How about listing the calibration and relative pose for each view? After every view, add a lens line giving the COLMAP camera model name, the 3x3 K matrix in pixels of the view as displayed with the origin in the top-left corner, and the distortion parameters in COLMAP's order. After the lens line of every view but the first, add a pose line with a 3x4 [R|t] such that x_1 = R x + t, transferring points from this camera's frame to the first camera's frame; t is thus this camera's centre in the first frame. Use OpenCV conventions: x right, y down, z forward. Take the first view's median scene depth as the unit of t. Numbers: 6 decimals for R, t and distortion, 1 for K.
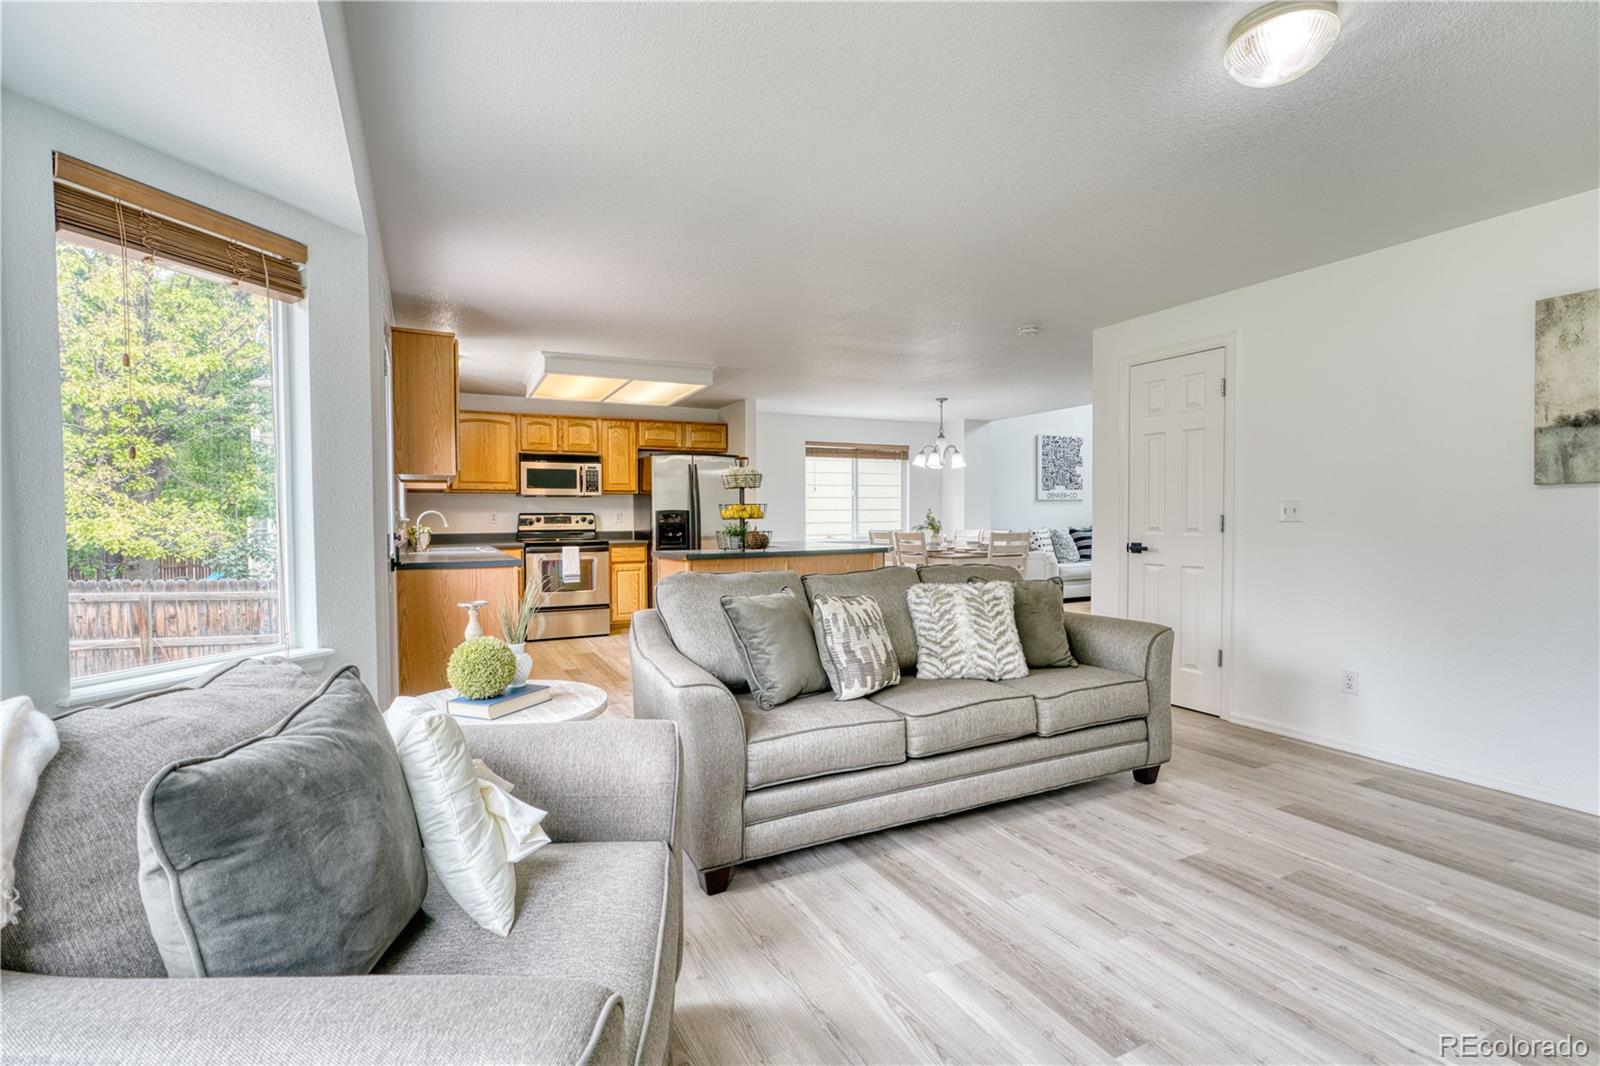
lens RADIAL K [[733.7, 0, 800.0], [0, 733.7, 533.0], [0, 0, 1]] dist [-0.001773, 0.000133]
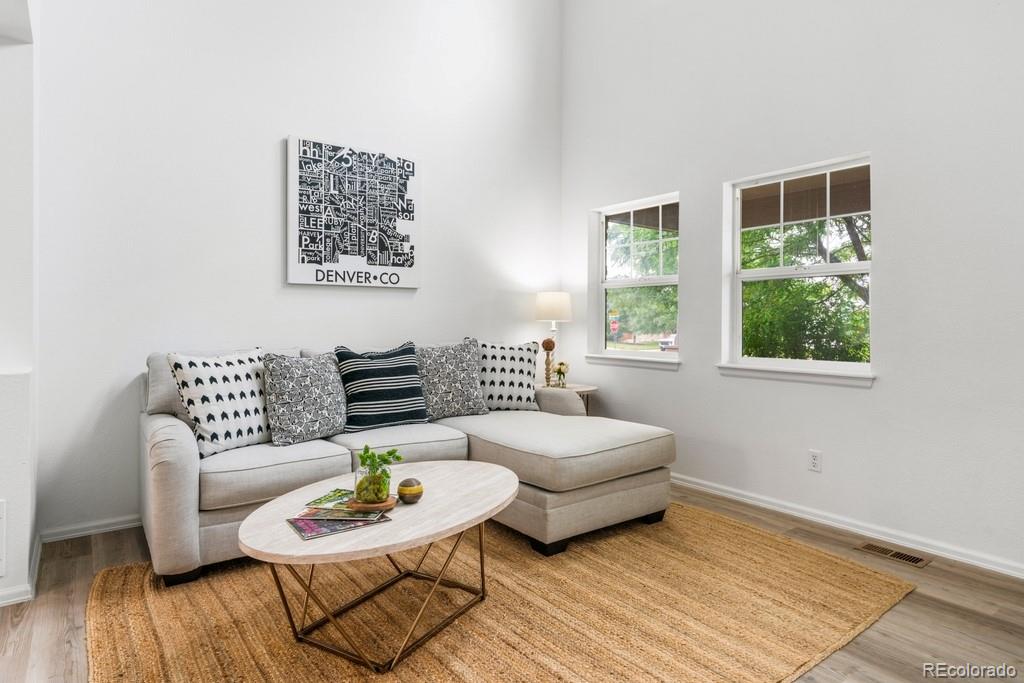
lens RADIAL K [[570.3, 0, 510.0], [0, 570.3, 318.0], [0, 0, 1]] dist [-0.003091, -0.000219]
pose [[0.985286, 0.010566, 0.170588, 0.566208], [-0.004971, 0.999437, -0.033195, -0.019808], [-0.170843, 0.031859, 0.984783, 0.912411]]
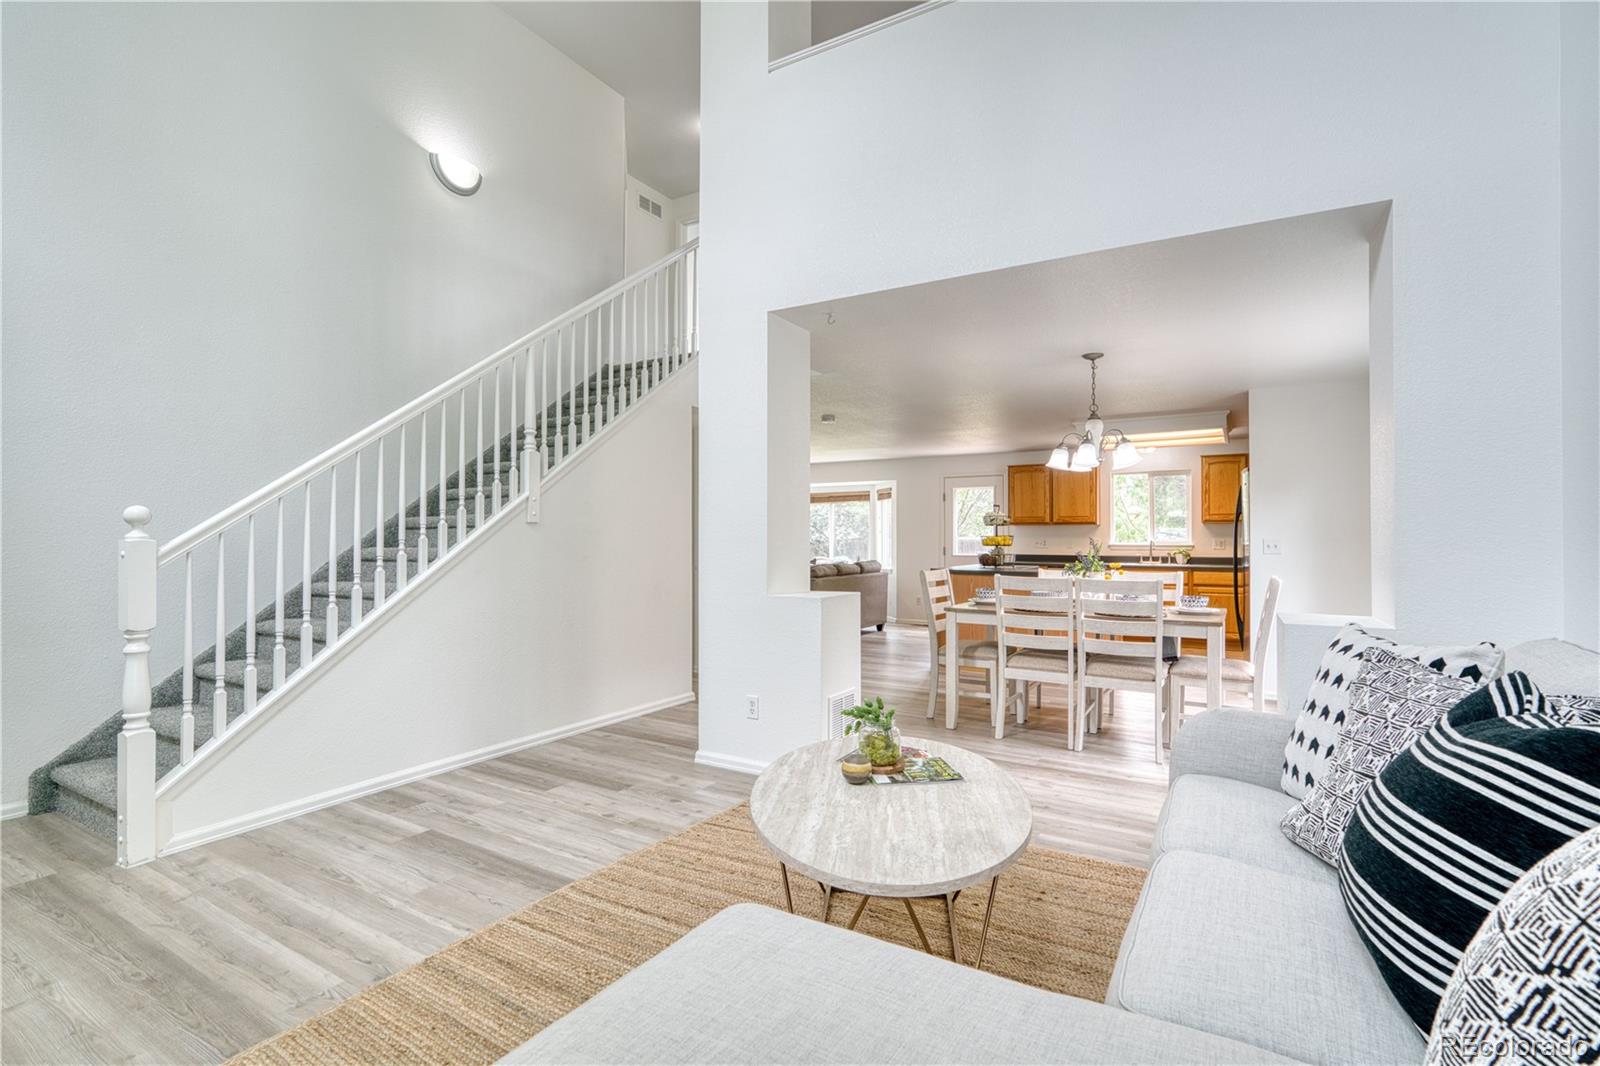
lens RADIAL K [[733.7, 0, 800.0], [0, 733.7, 533.0], [0, 0, 1]] dist [-0.001773, 0.000133]
pose [[-0.842154, 0.000485, -0.539238, 0.748591], [-0.010527, 0.999794, 0.017339, -0.046354], [0.539135, 0.020279, -0.841975, 1.437010]]
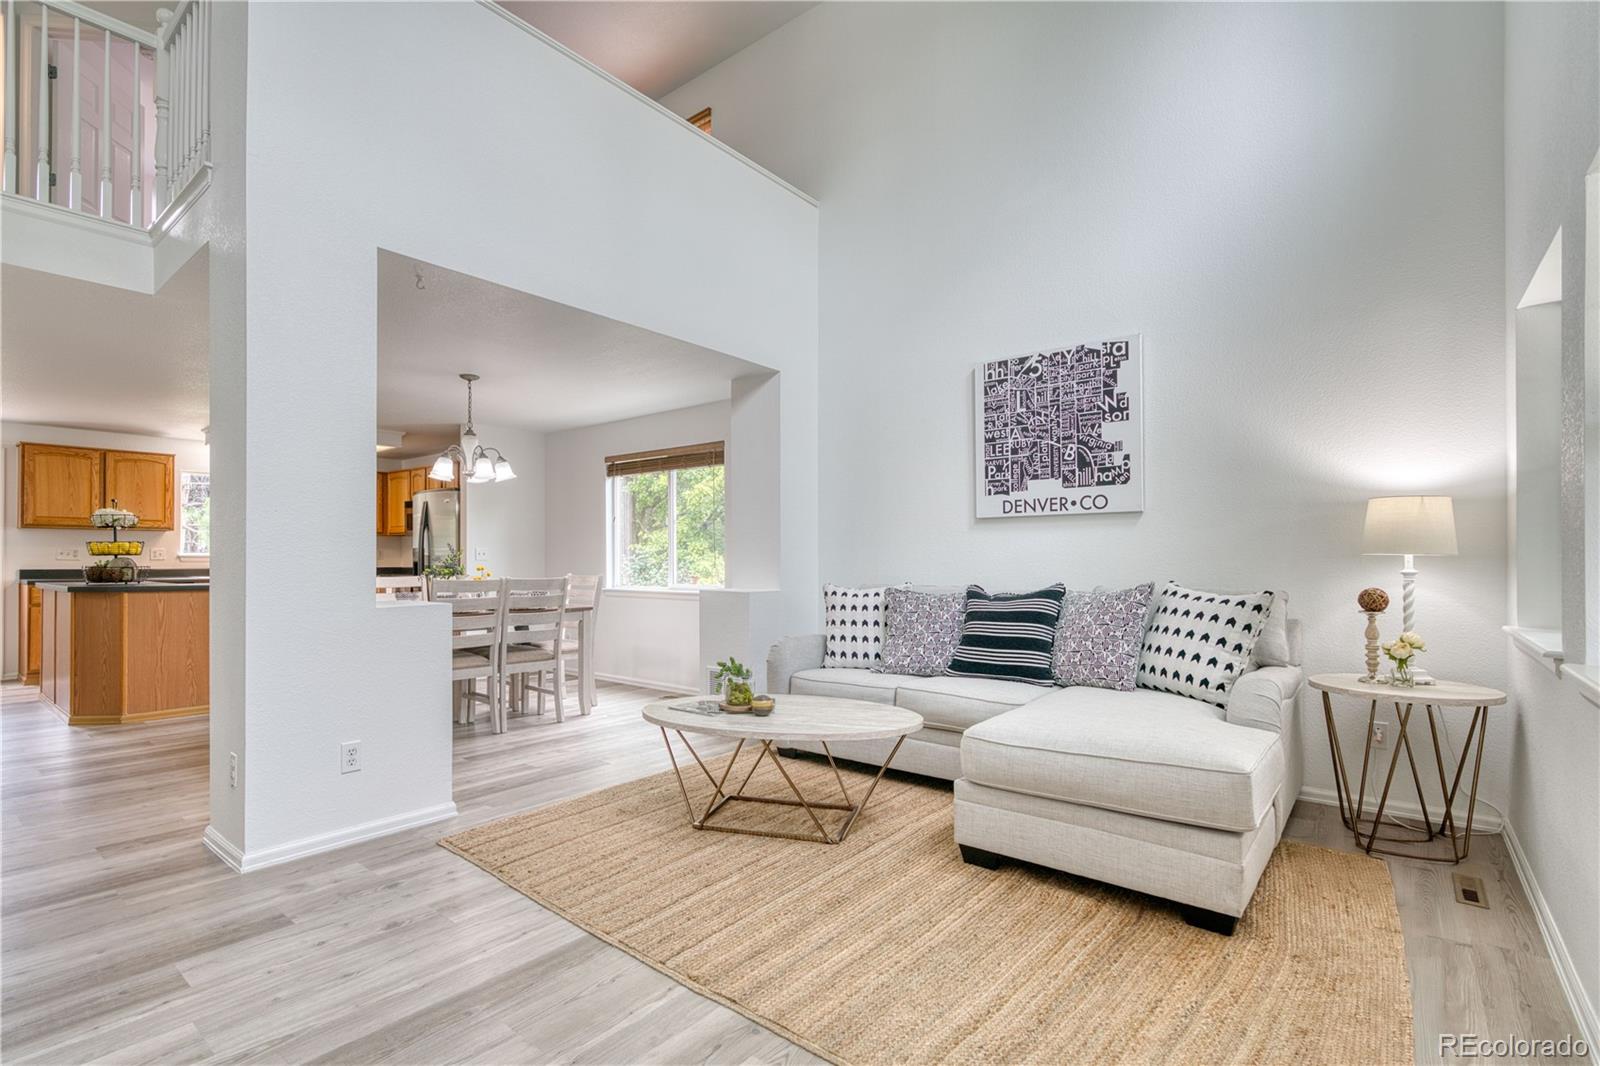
lens RADIAL K [[741.1, 0, 796.3], [0, 741.1, 545.1], [0, 0, 1]] dist [-0.008191, 0.000887]
pose [[0.409884, -0.011569, -0.912064, 0.952115], [-0.026666, 0.999340, -0.024660, -0.023904], [0.911748, 0.034429, 0.409305, 1.042914]]
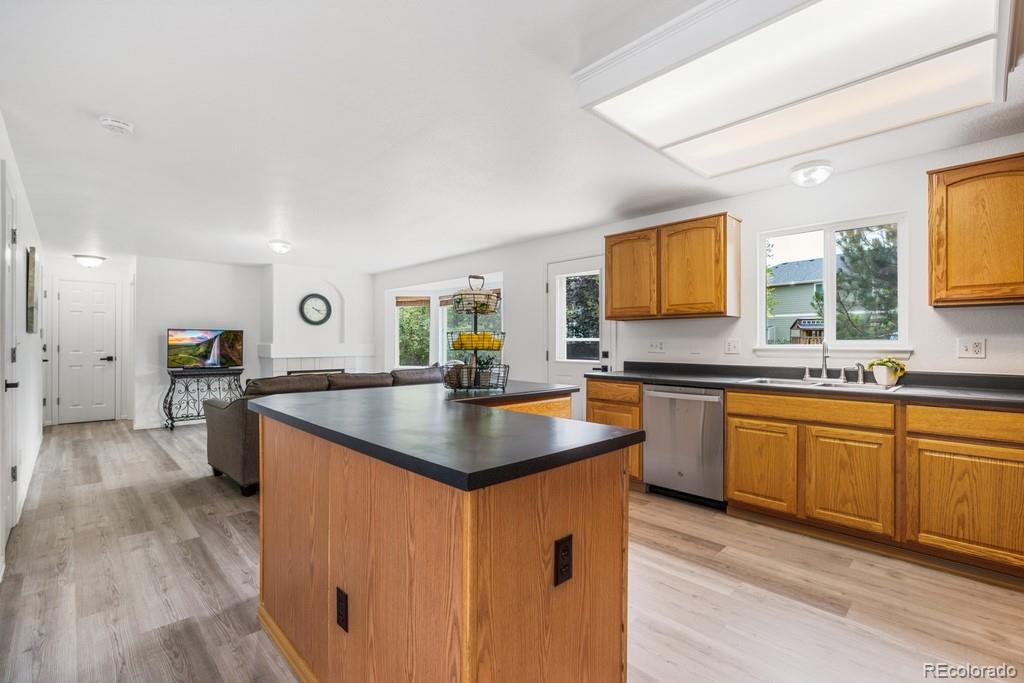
lens RADIAL K [[456.3, 0, 512.7], [0, 456.3, 339.6], [0, 0, 1]] dist [-0.000466, 0.001275]
pose [[-0.953639, -0.000188, -0.300952, 0.024489], [-0.005574, 0.999839, 0.017038, -0.026610], [0.300900, 0.017925, -0.953487, 1.055817]]
